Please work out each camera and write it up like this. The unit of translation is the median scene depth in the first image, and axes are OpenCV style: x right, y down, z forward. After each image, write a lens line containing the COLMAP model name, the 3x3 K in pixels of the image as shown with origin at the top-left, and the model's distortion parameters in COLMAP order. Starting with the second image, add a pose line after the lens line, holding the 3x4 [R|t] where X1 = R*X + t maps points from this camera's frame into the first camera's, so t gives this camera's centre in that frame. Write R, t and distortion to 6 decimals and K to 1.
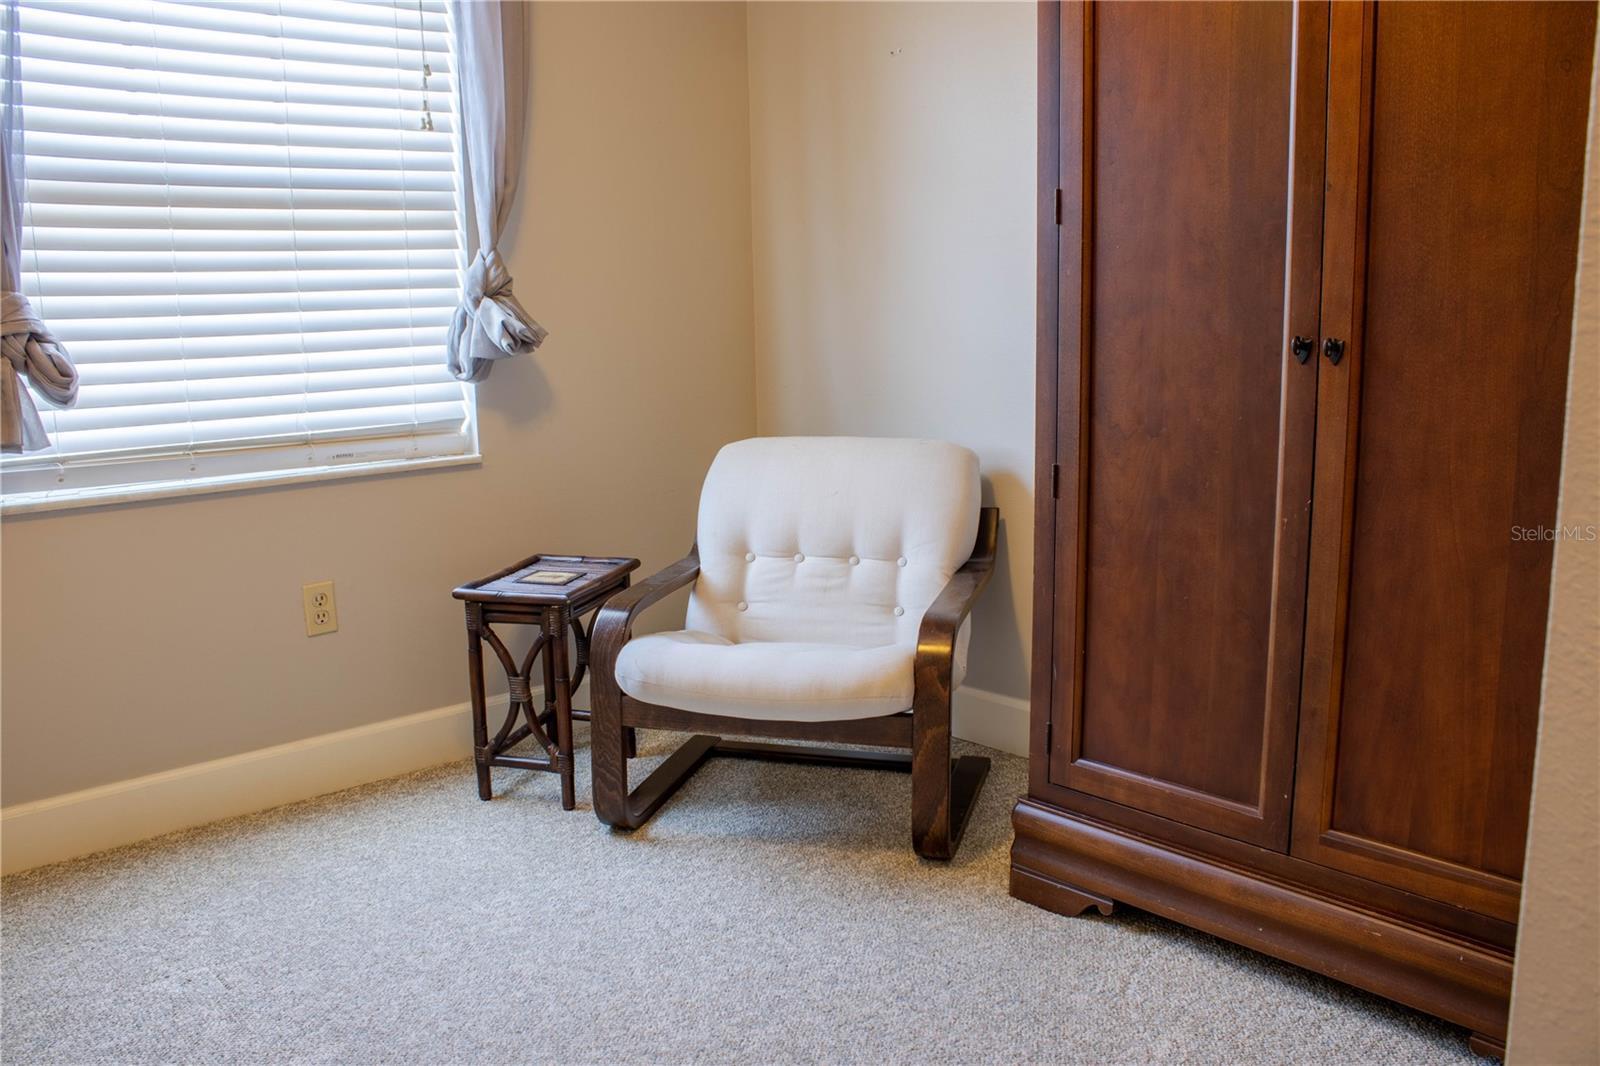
lens RADIAL K [[1325.7, 0, 800.0], [0, 1325.7, 533.0], [0, 0, 1]] dist [-0.166822, 0.148428]
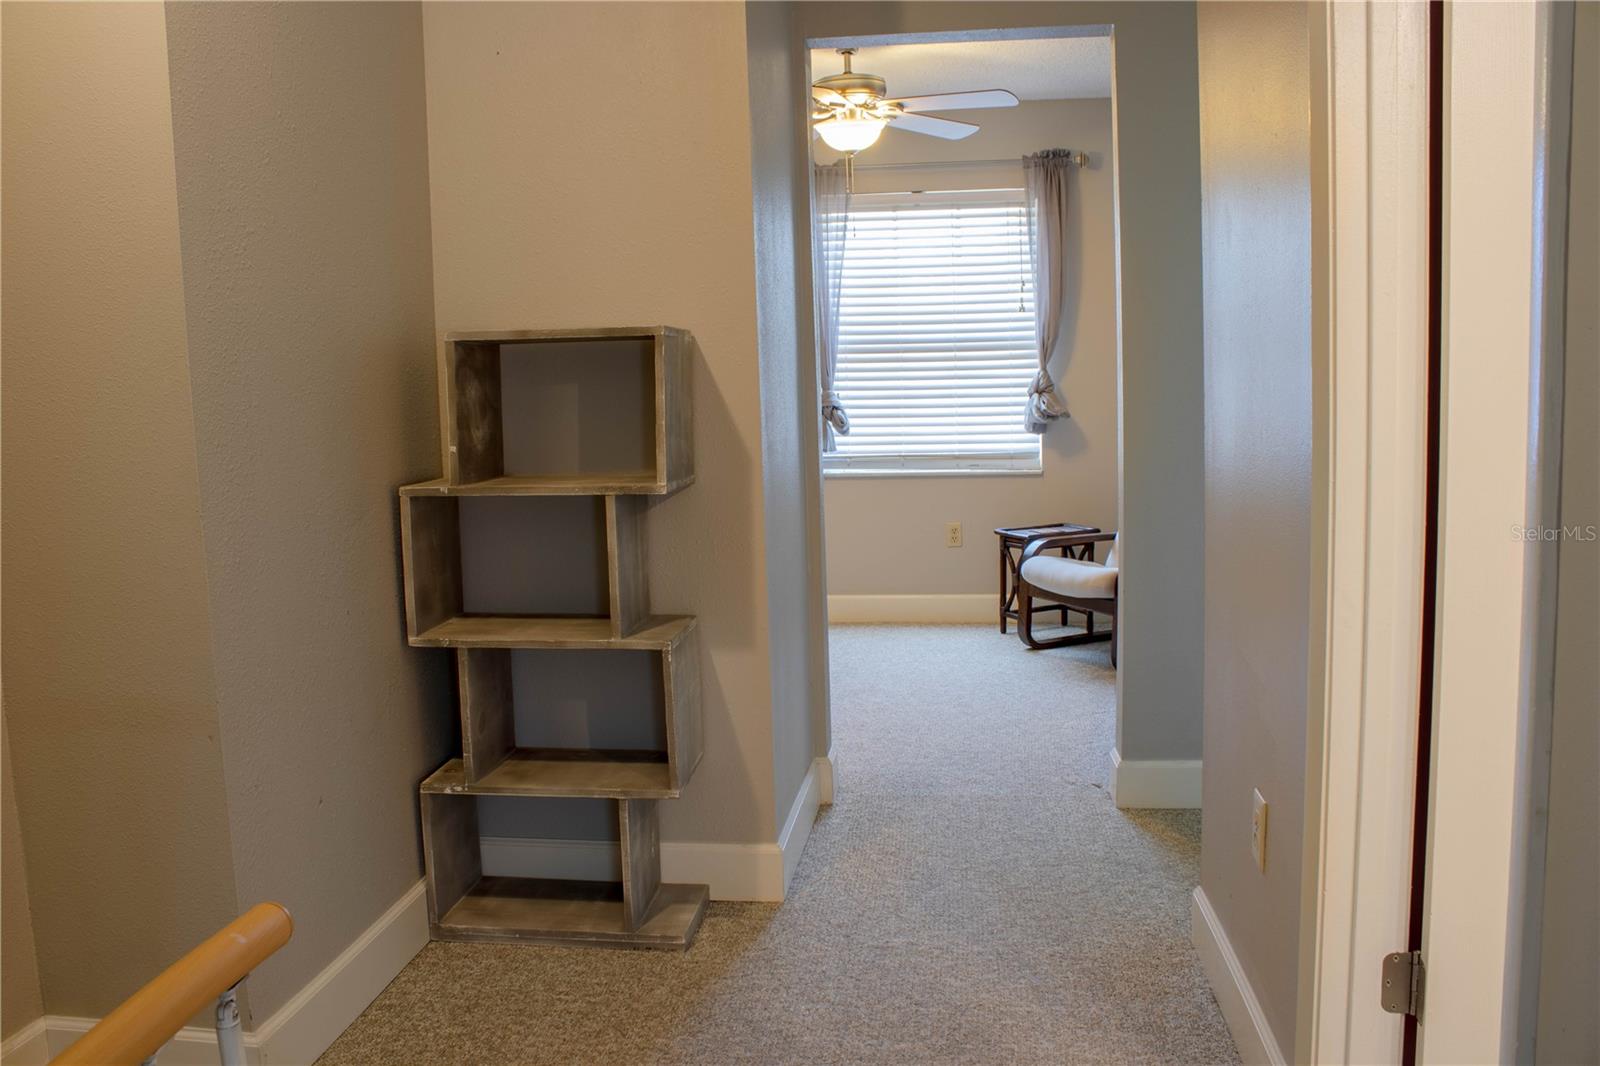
lens RADIAL K [[1325.7, 0, 800.0], [0, 1325.7, 533.0], [0, 0, 1]] dist [-0.166822, 0.148428]
pose [[0.649699, 0.090869, -0.754741, 1.123294], [-0.117969, 0.992854, 0.017987, 0.045977], [0.750983, 0.077350, 0.655776, -0.634873]]
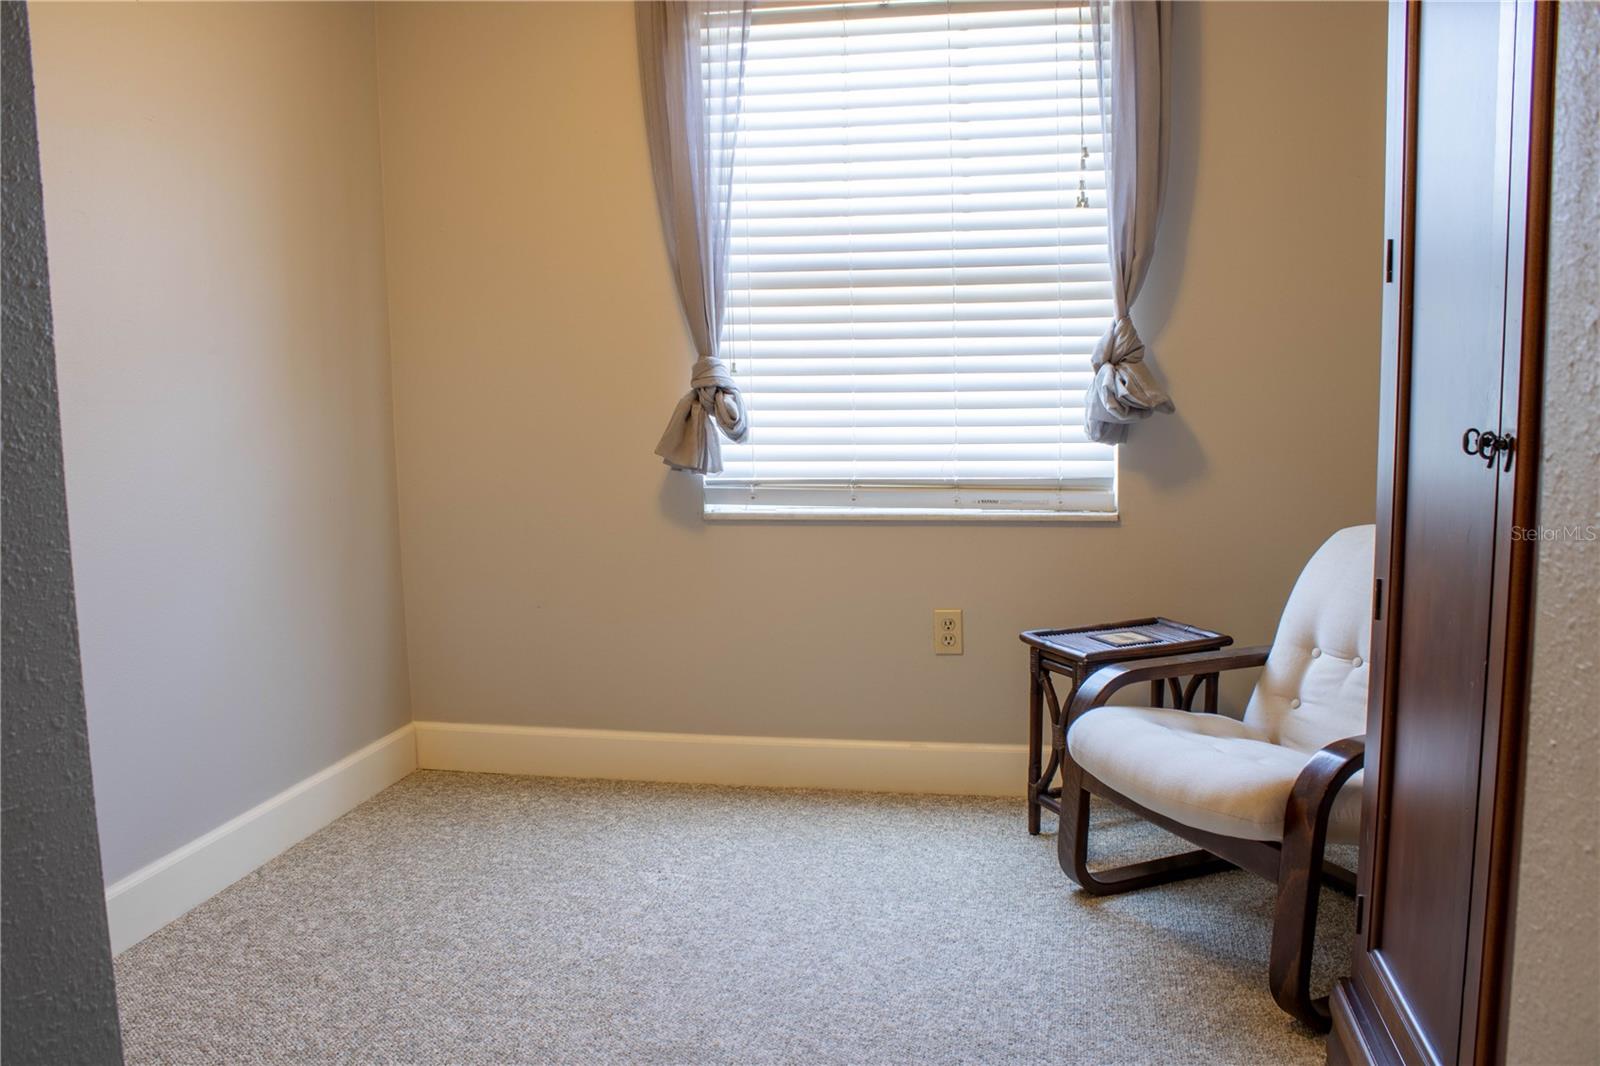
lens RADIAL K [[1325.7, 0, 800.0], [0, 1325.7, 533.0], [0, 0, 1]] dist [-0.166822, 0.148428]
pose [[0.604574, 0.101086, -0.790108, 0.461533], [-0.131514, 0.990969, 0.026153, -0.041458], [0.785617, 0.088098, 0.612409, 0.177643]]
